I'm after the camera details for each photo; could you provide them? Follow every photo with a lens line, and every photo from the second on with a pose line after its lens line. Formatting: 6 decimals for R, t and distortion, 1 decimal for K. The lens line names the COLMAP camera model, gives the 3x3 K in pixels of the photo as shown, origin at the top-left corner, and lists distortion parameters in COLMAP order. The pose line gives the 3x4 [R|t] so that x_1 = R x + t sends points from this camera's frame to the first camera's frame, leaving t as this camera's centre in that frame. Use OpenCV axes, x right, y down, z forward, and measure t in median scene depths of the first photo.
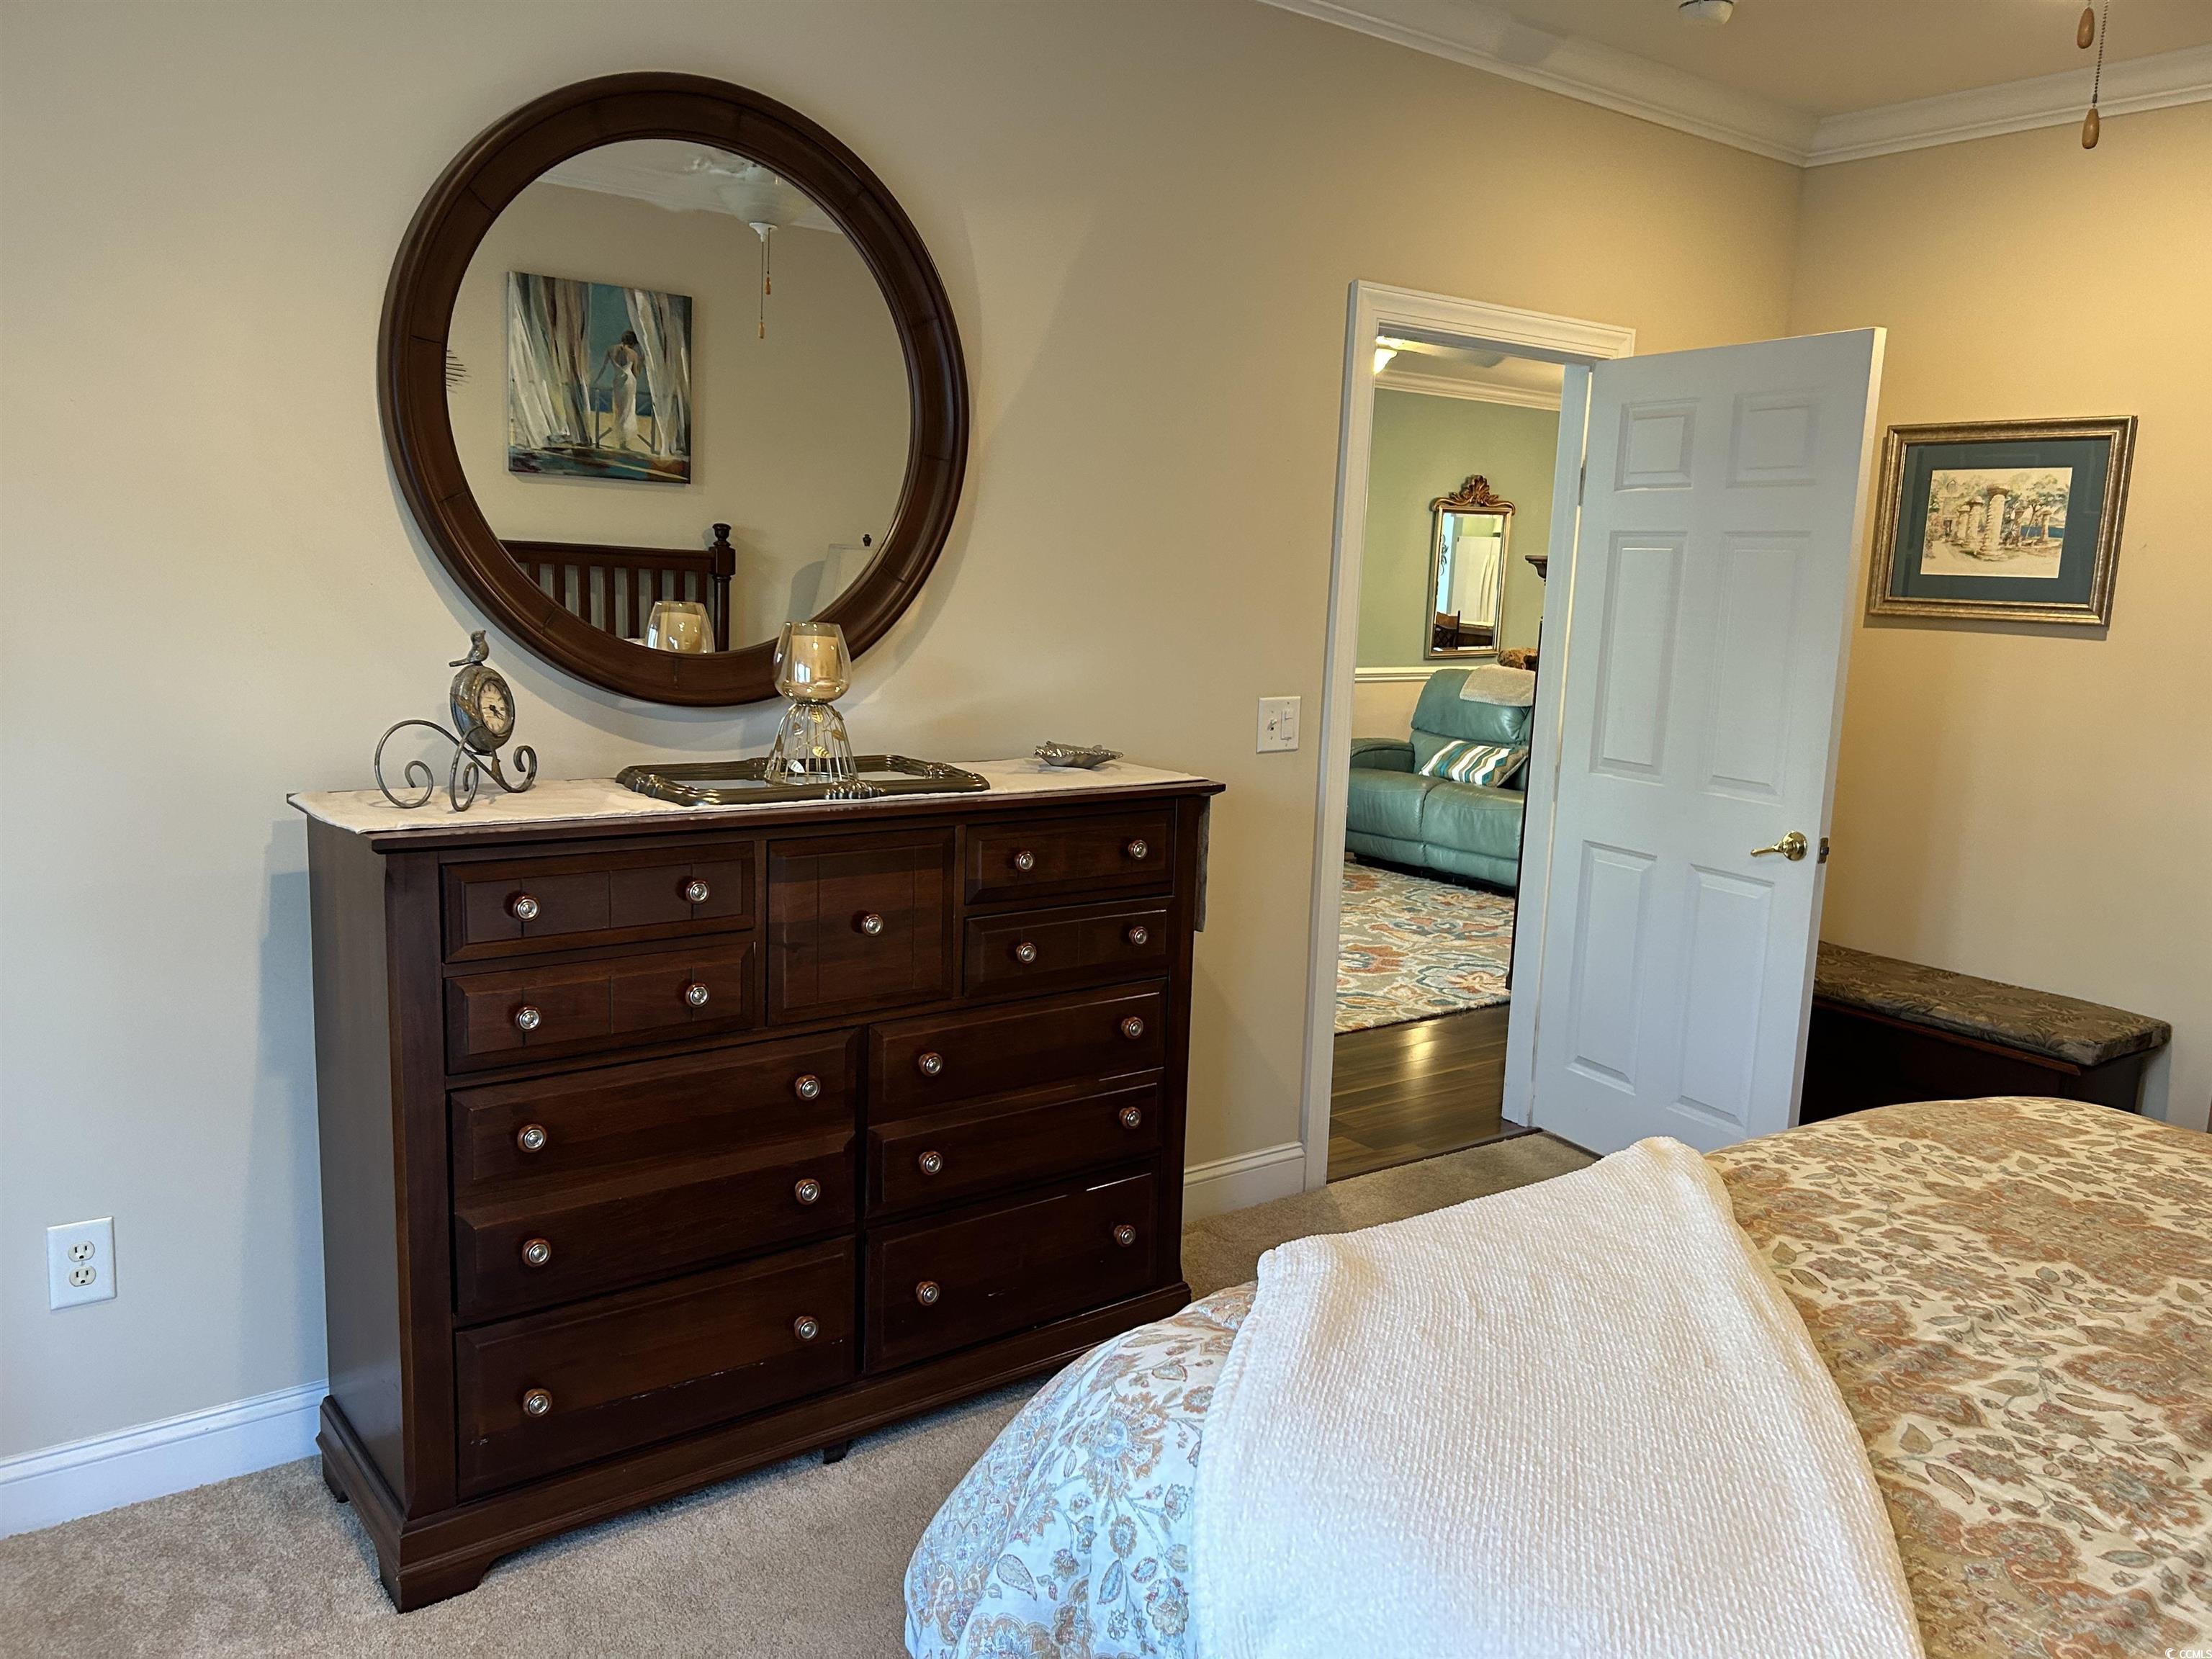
lens RADIAL K [[1711.3, 0, 1106.0], [0, 1711.3, 829.5], [0, 0, 1]] dist [-0.008298, -0.010418]
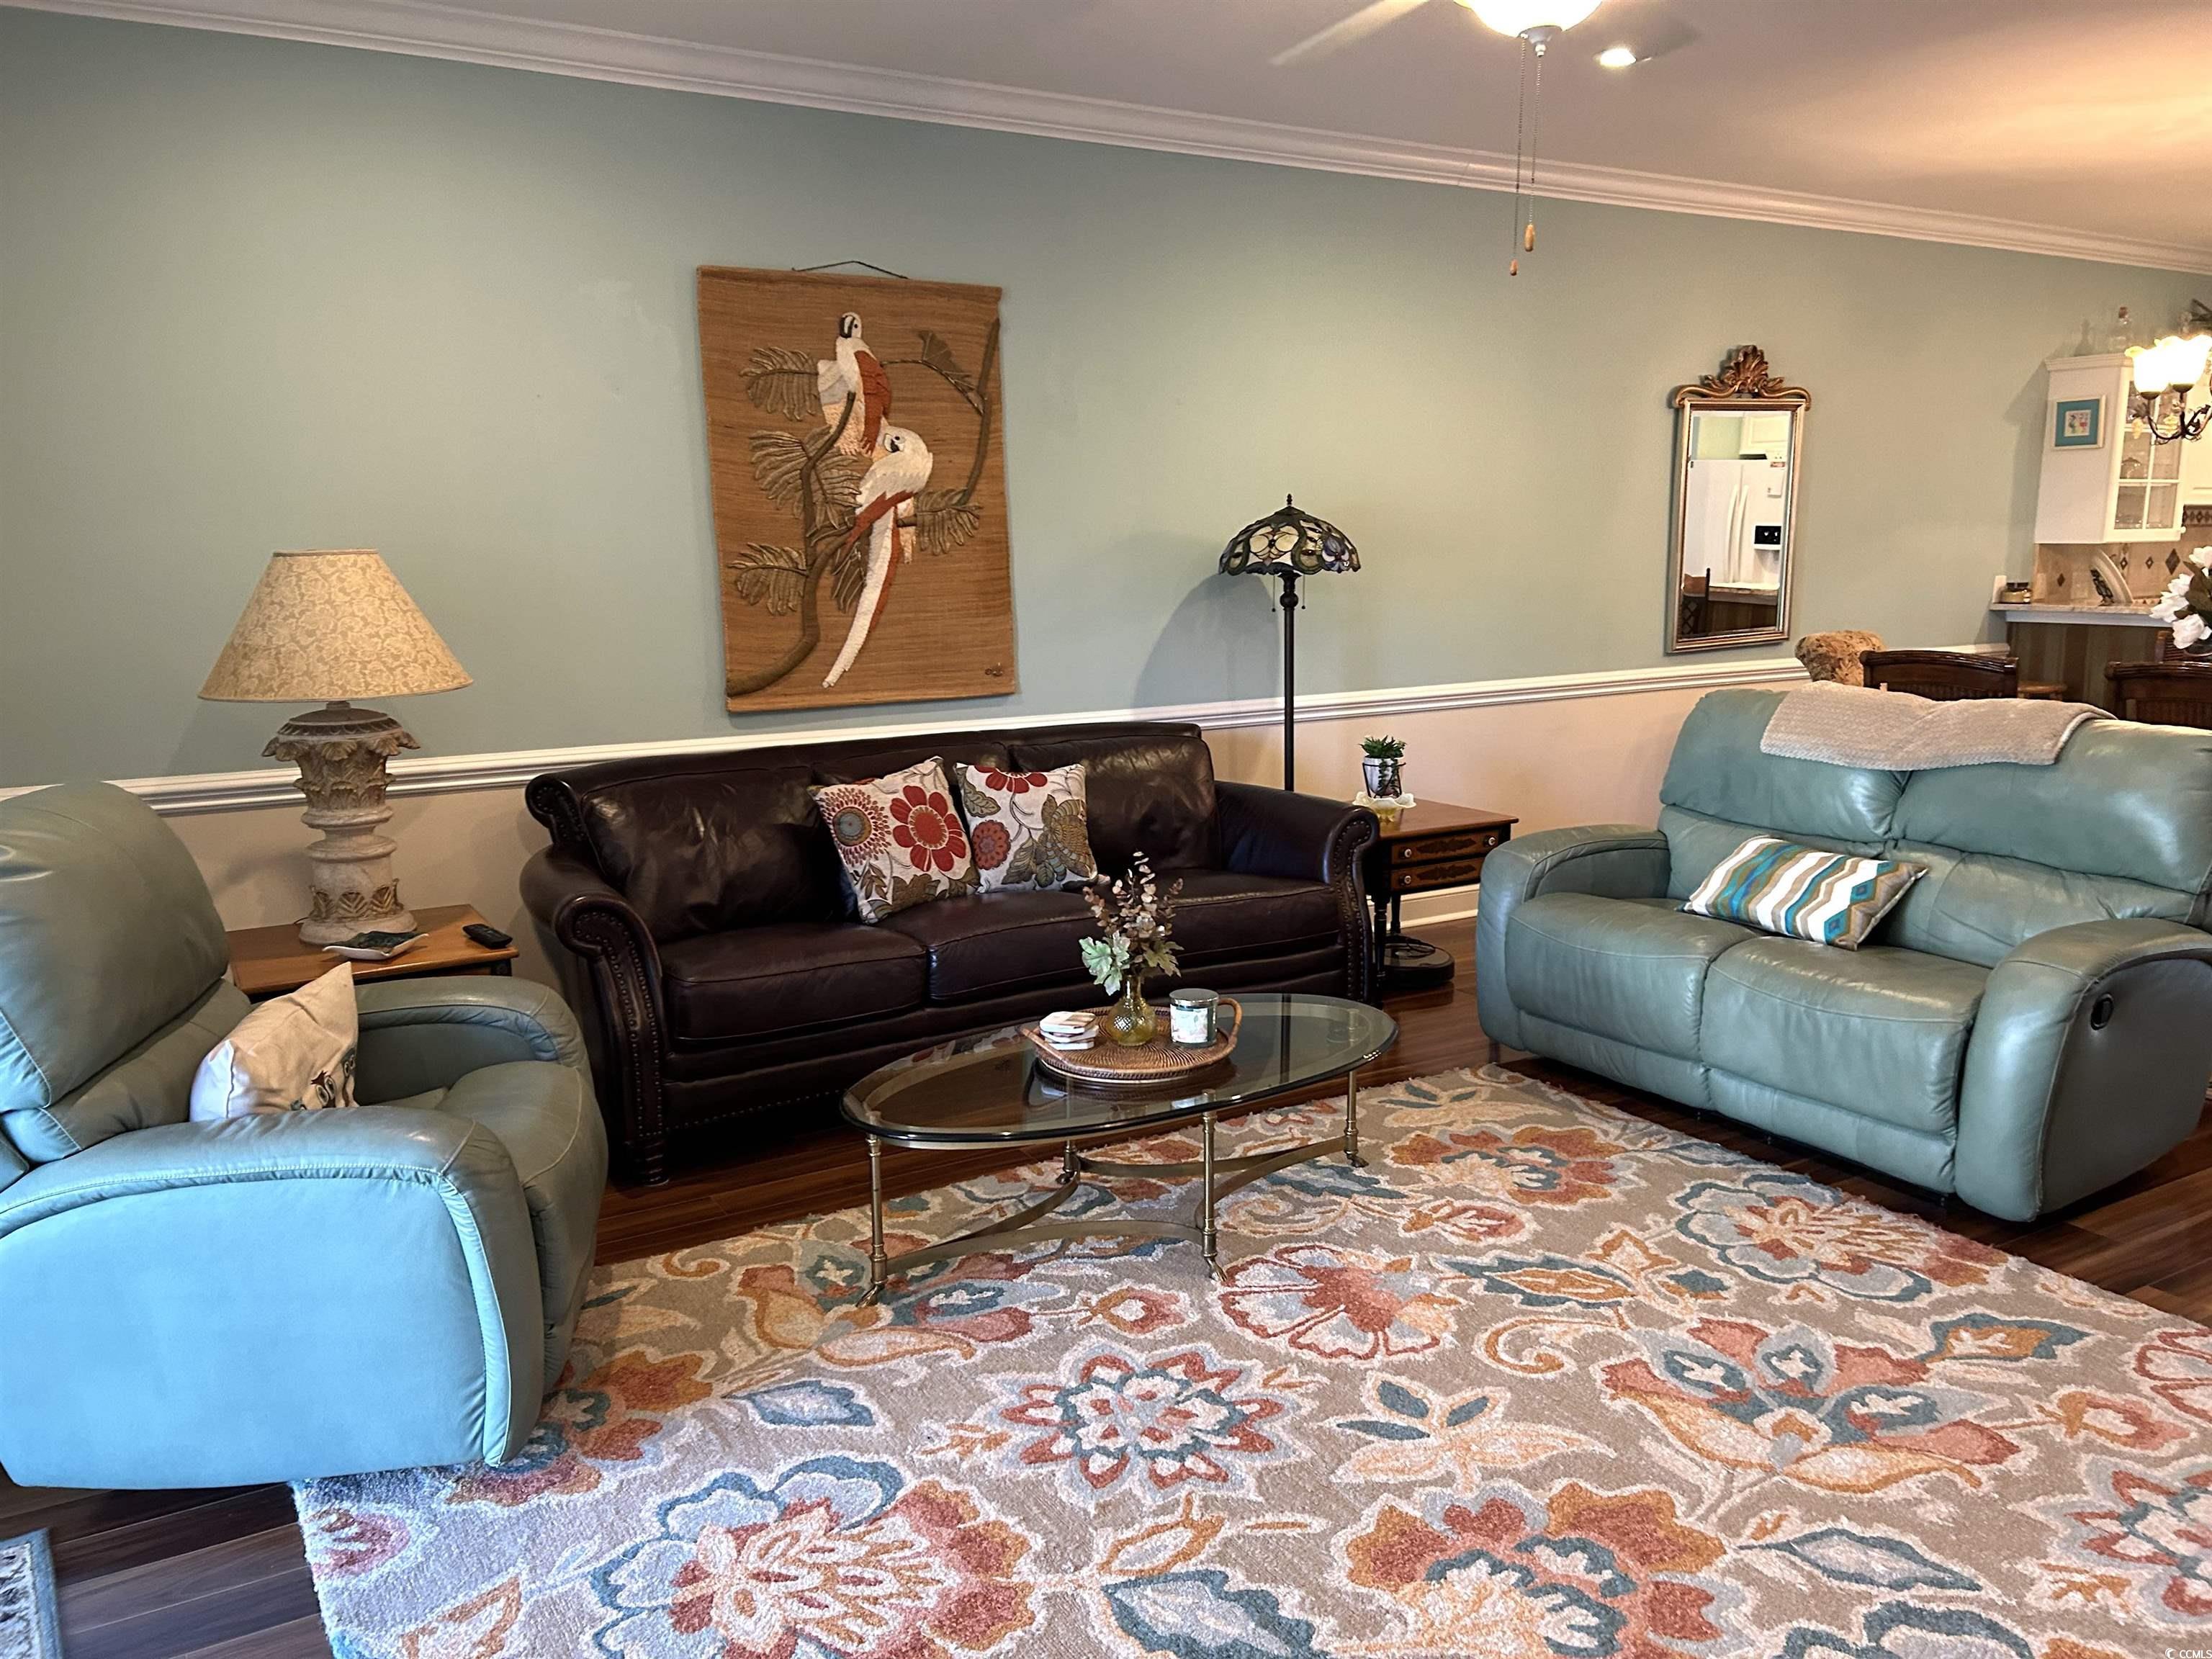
lens RADIAL K [[1711.3, 0, 1106.0], [0, 1711.3, 829.5], [0, 0, 1]] dist [-0.008298, -0.010418]
pose [[0.992962, -0.034189, -0.113393, 0.071858], [0.036162, 0.999228, 0.015384, -0.070381], [0.112779, -0.019377, 0.993431, 0.484700]]
